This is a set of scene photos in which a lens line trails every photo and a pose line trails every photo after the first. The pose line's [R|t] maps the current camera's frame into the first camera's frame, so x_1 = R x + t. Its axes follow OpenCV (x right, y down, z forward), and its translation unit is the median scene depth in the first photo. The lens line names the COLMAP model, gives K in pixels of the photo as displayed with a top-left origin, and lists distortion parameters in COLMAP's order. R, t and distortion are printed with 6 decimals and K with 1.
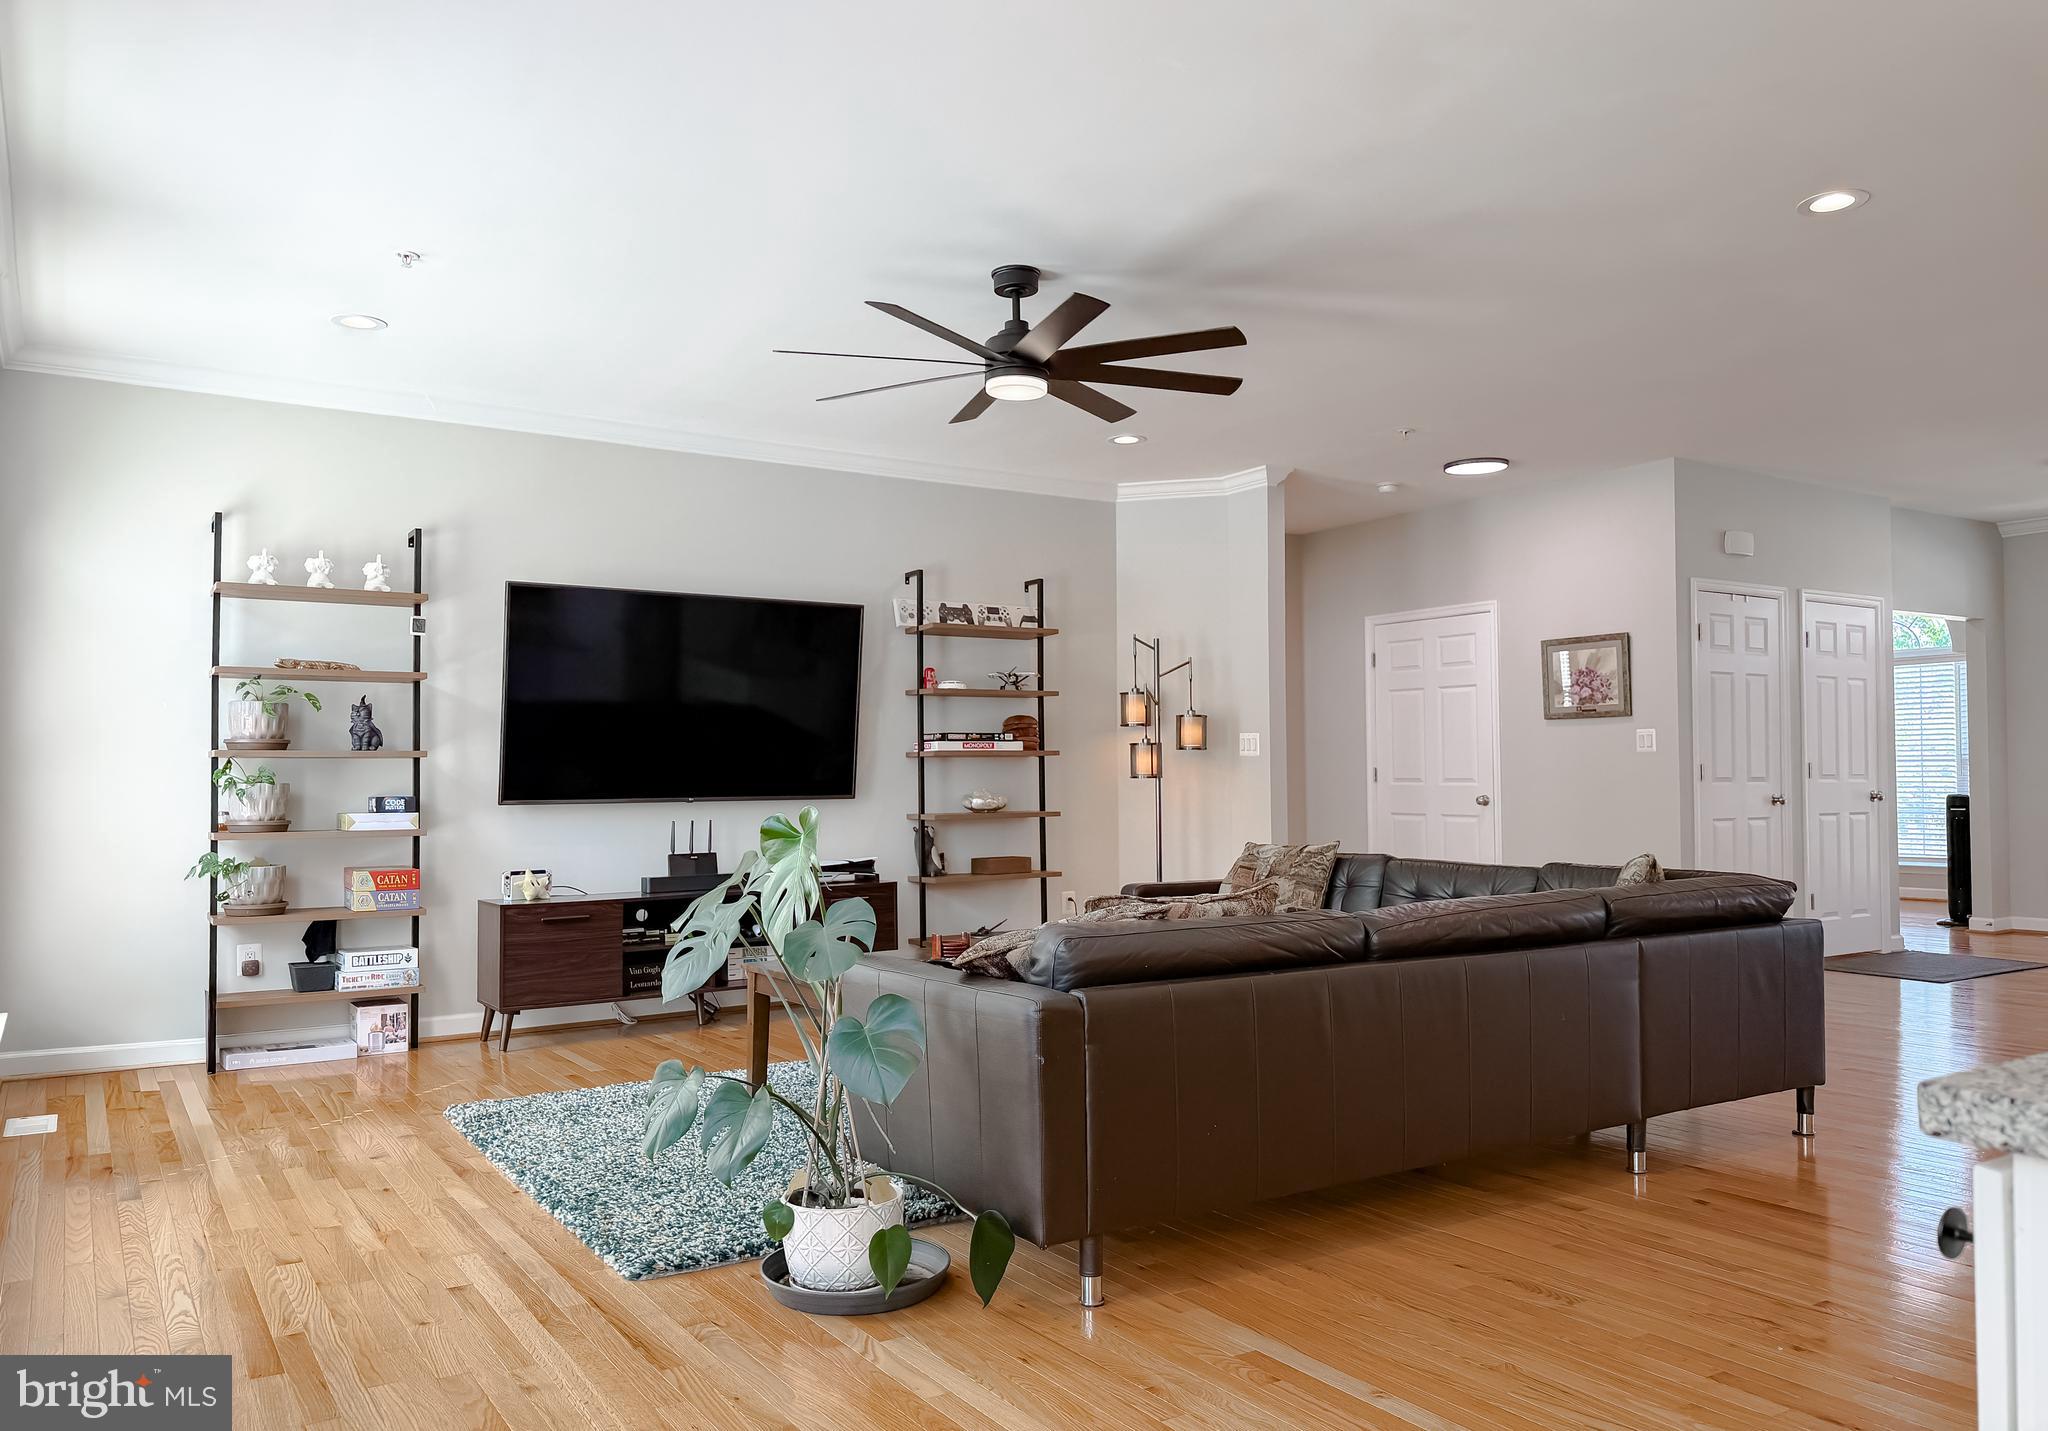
lens RADIAL K [[1469.6, 0, 1027.3], [0, 1469.6, 756.5], [0, 0, 1]] dist [0.098957, -0.177609]
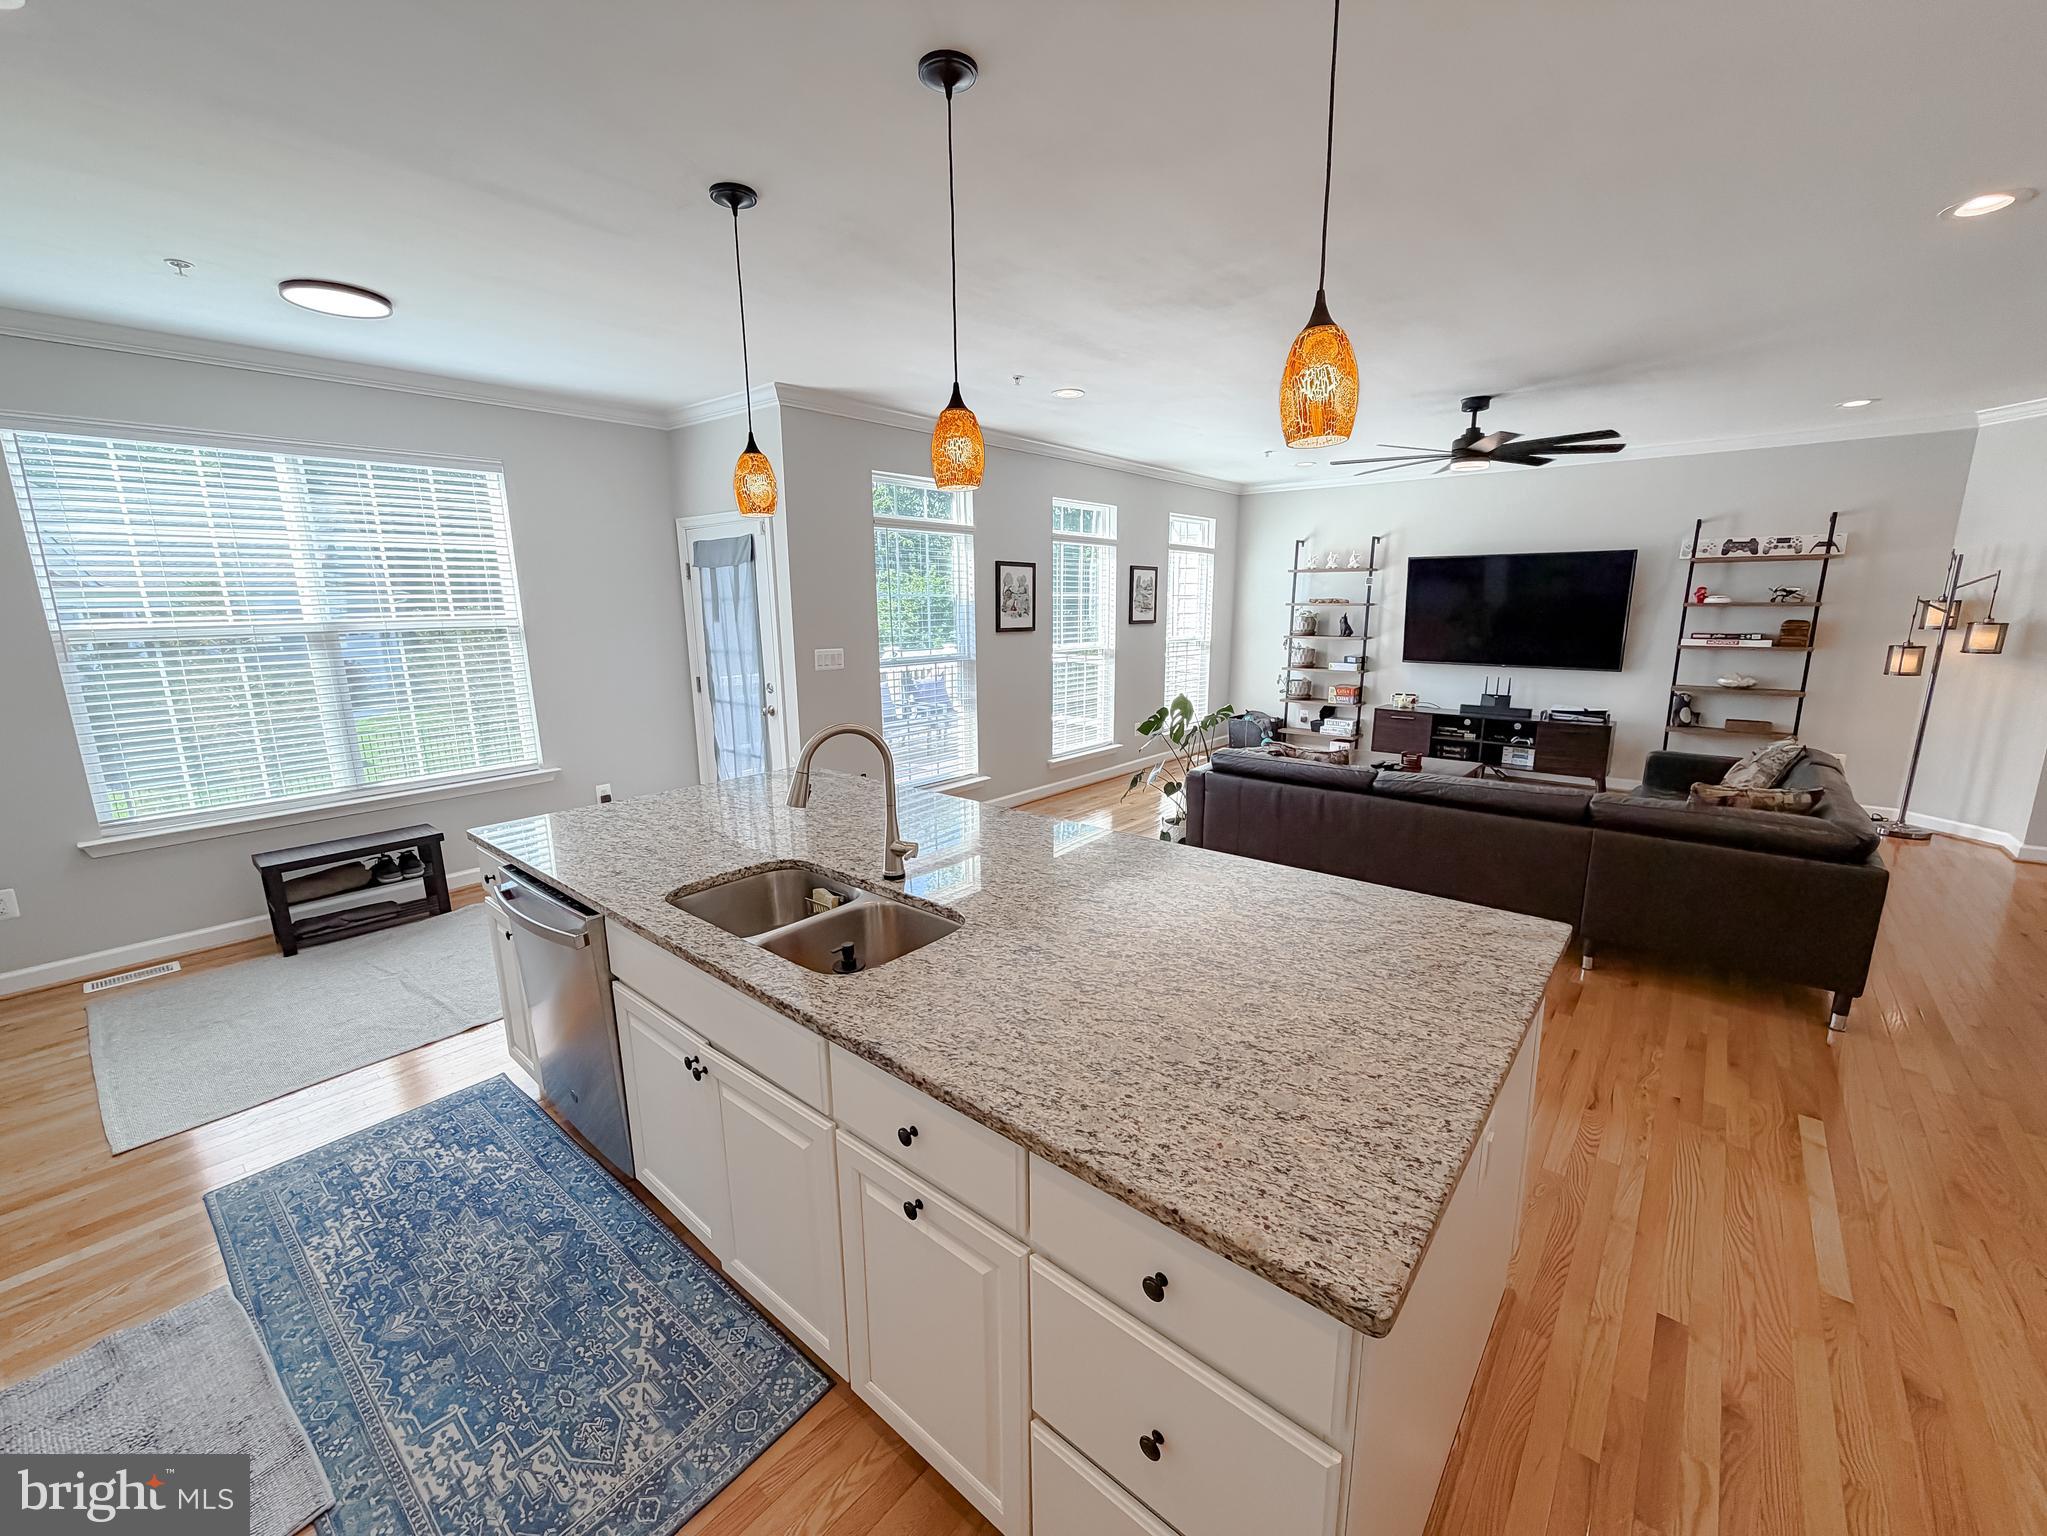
lens RADIAL K [[814.5, 0, 1023.5], [0, 814.5, 768.0], [0, 0, 1]] dist [0.000862, -0.000169]
pose [[0.289611, 0.201341, -0.935728, 0.580116], [0.019821, 0.976154, 0.216174, -0.078064], [0.956939, -0.081153, 0.278714, 0.106552]]
